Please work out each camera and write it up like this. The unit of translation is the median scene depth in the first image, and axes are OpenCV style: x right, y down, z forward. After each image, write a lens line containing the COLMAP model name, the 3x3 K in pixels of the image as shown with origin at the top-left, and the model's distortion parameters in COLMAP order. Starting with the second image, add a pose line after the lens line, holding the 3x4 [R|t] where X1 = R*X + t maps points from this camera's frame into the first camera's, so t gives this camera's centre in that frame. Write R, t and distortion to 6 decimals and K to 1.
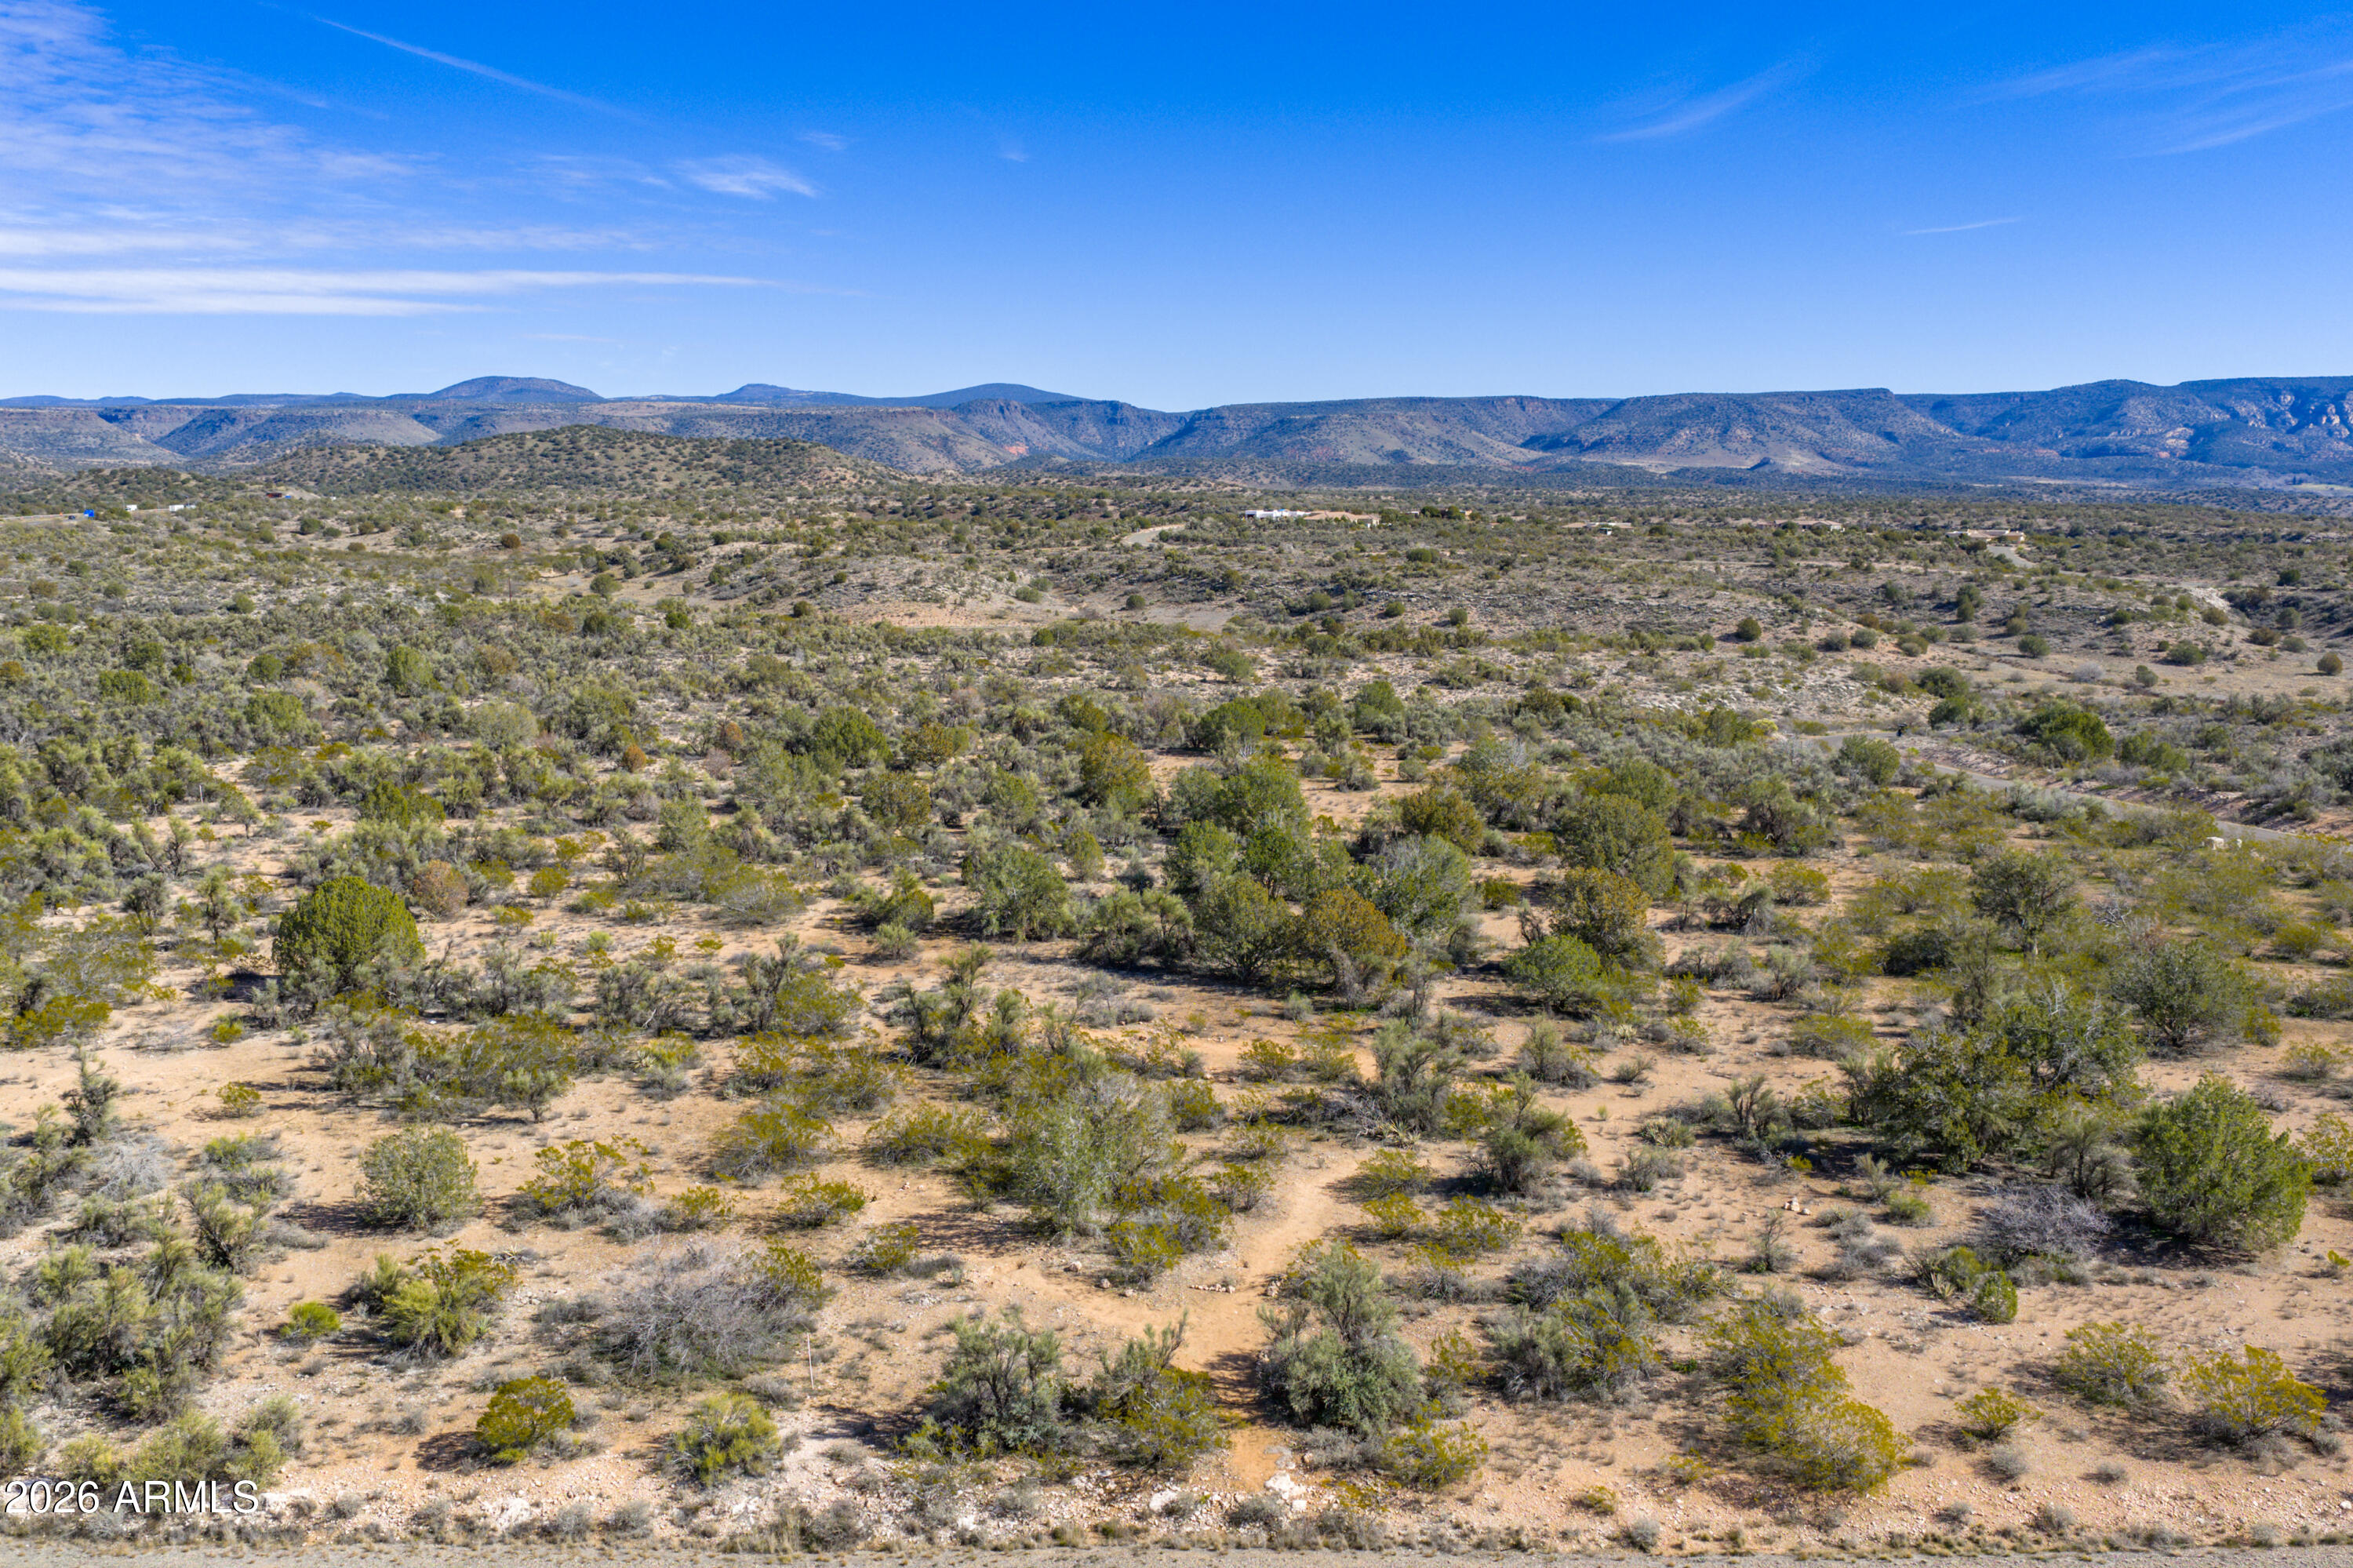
lens RADIAL K [[1946.2, 0, 1177.2], [0, 1946.2, 762.9], [0, 0, 1]] dist [0.018465, -0.034812]
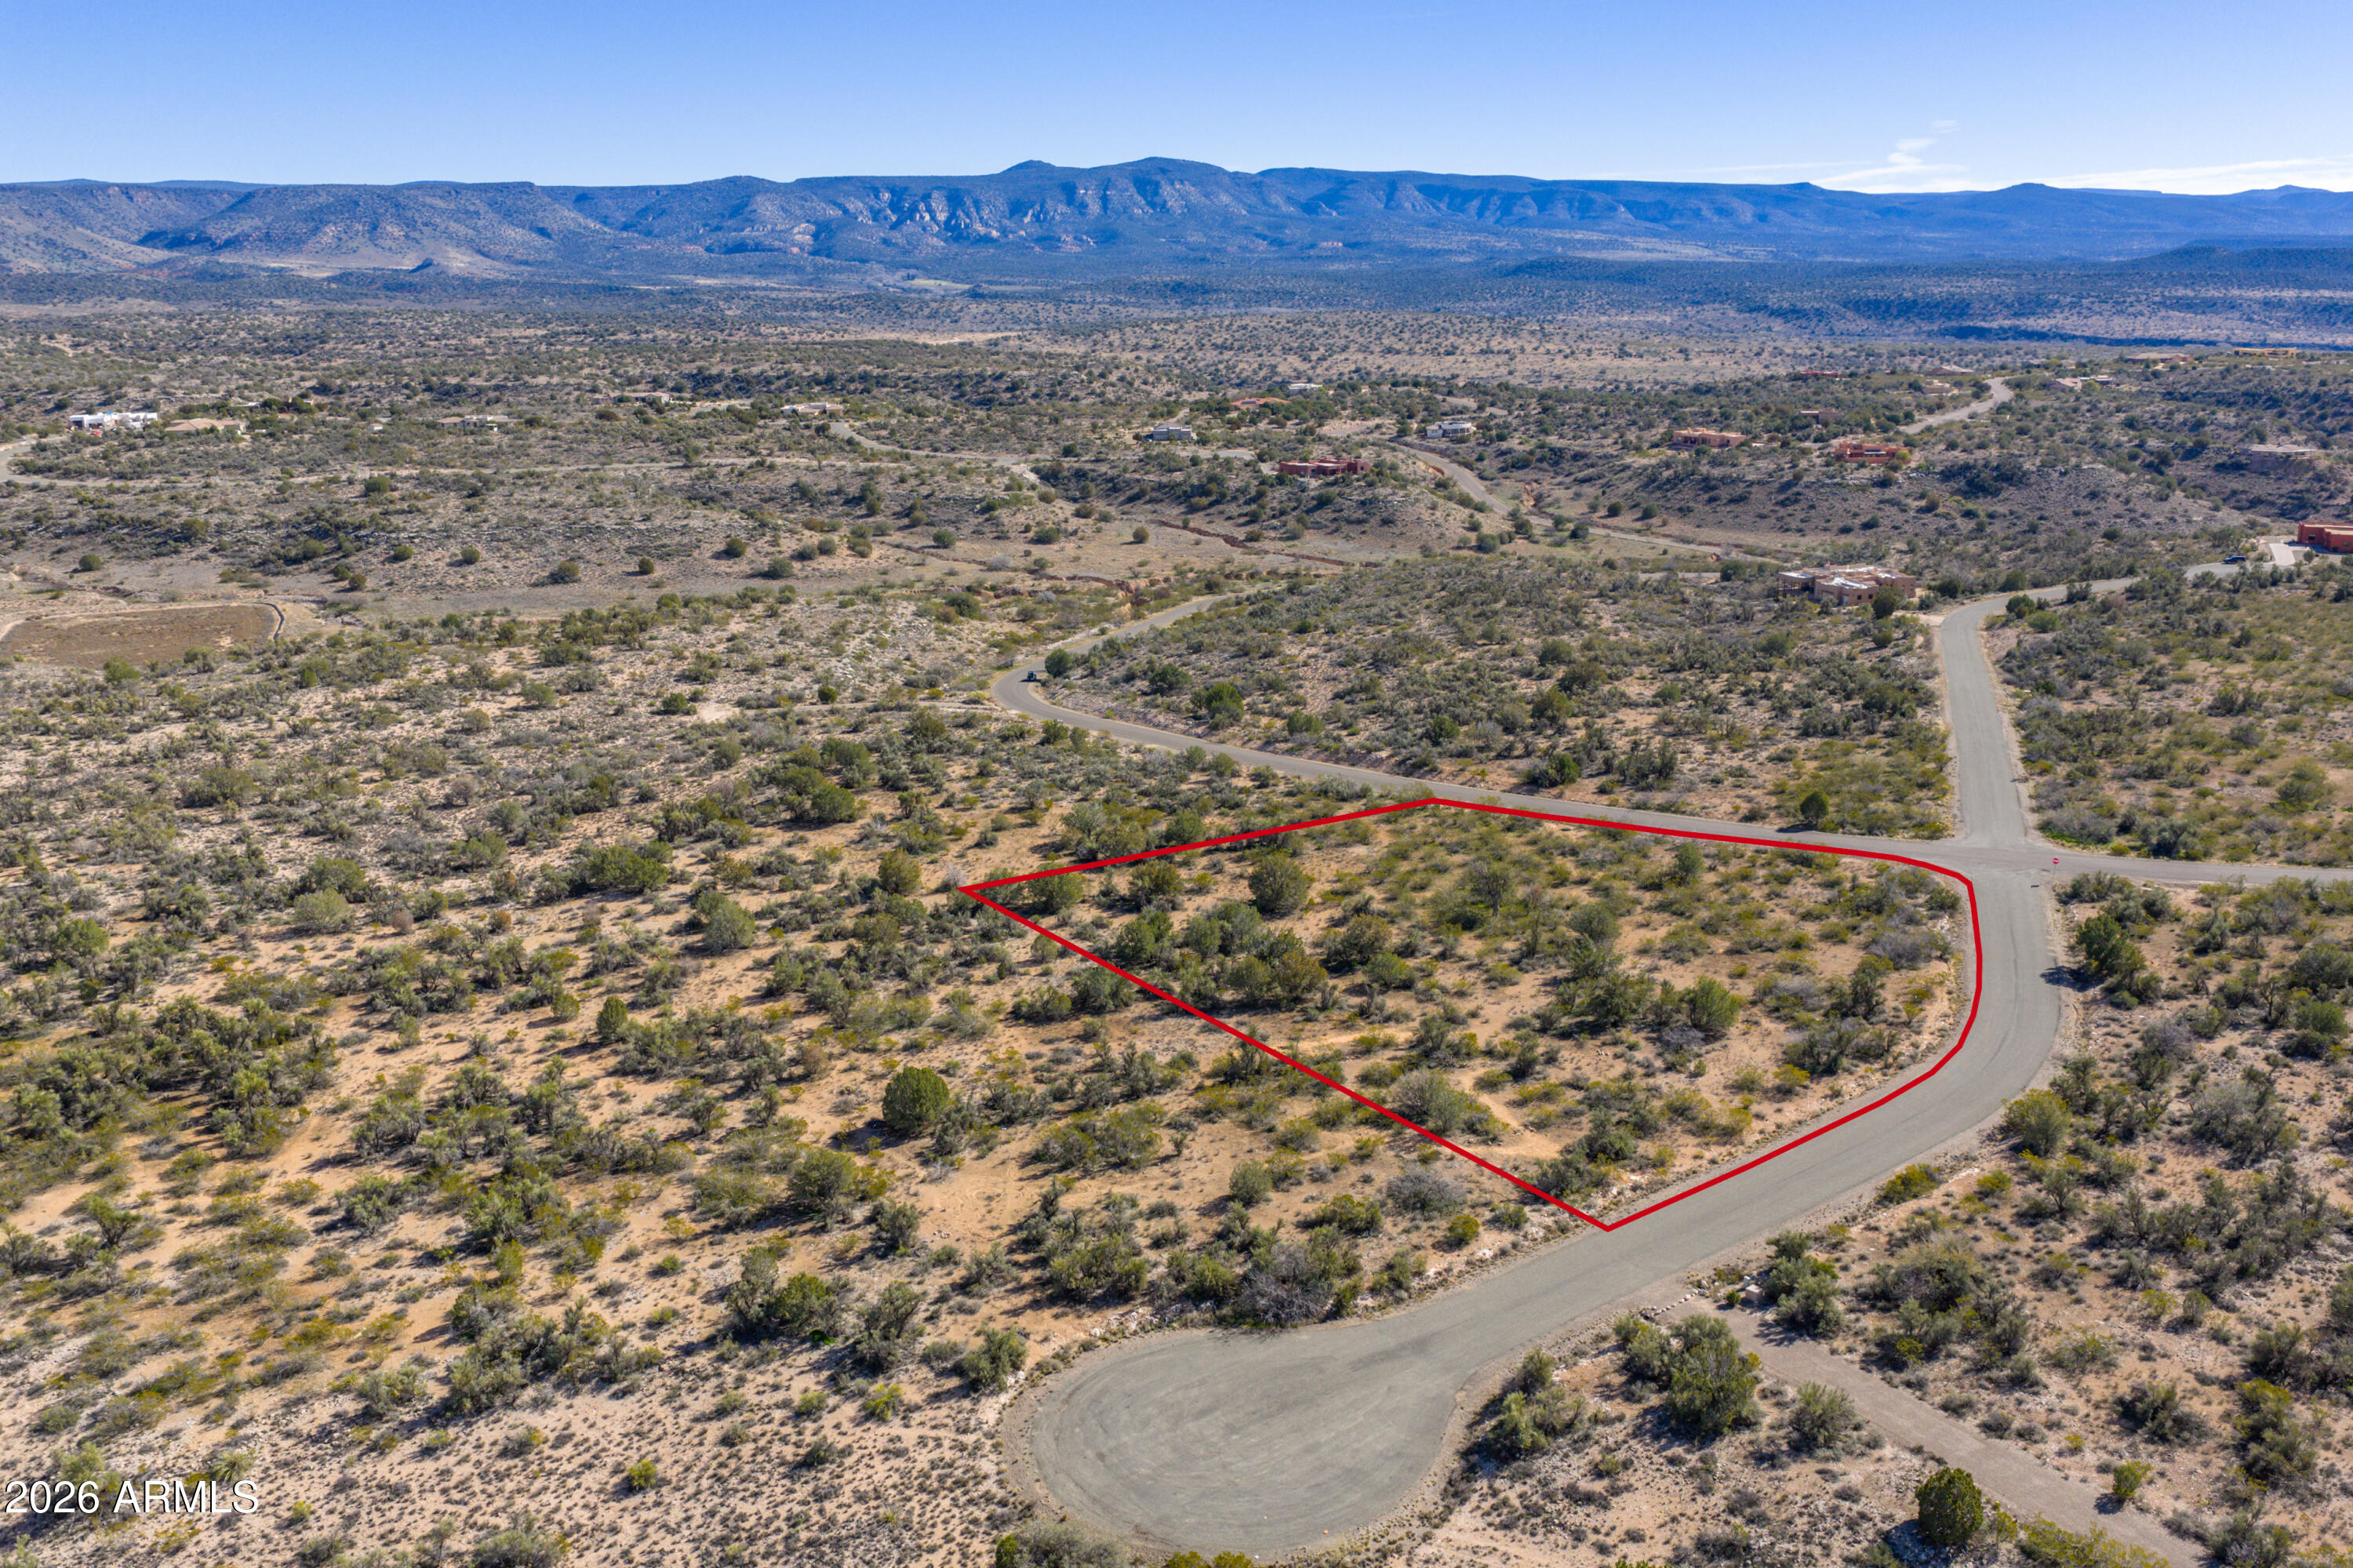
lens RADIAL K [[1946.2, 0, 1183.1], [0, 1946.2, 772.0], [0, 0, 1]] dist [0.018465, -0.034812]
pose [[0.788095, -0.163961, 0.593315, -0.170651], [0.097556, 0.984960, 0.142608, -0.061107], [-0.607774, -0.054507, 0.792237, -0.080511]]
